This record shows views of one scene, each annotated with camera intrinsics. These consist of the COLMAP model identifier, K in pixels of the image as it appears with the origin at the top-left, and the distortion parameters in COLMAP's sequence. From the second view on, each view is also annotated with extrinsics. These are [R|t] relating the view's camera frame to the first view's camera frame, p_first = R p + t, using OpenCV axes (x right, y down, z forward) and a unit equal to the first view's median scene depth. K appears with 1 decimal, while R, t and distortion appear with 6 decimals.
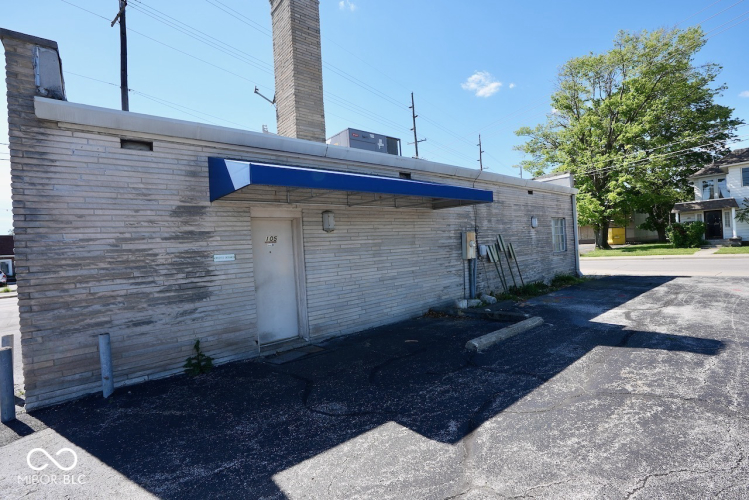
lens RADIAL K [[345.2, 0, 378.1], [0, 345.2, 248.6], [0, 0, 1]] dist [-0.030685, 0.005498]
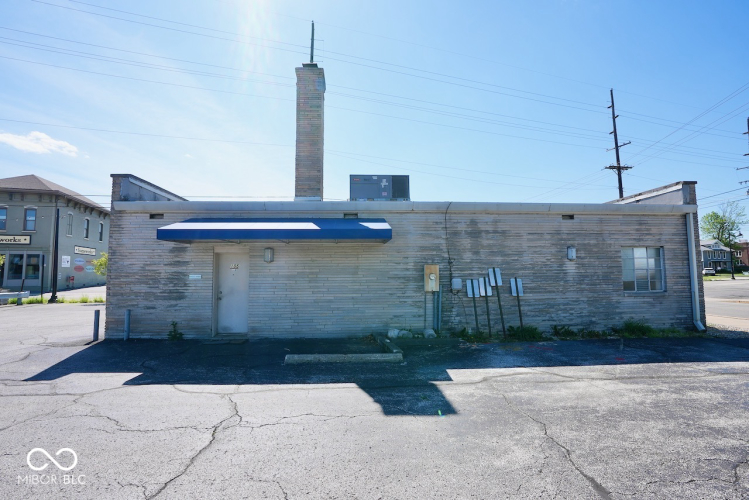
lens RADIAL K [[345.2, 0, 379.5], [0, 345.2, 251.1], [0, 0, 1]] dist [-0.030685, 0.005498]
pose [[0.799254, 0.014730, -0.600813, 1.320717], [-0.042929, 0.998545, -0.032626, -0.085045], [0.599459, 0.051869, 0.798723, 0.185048]]
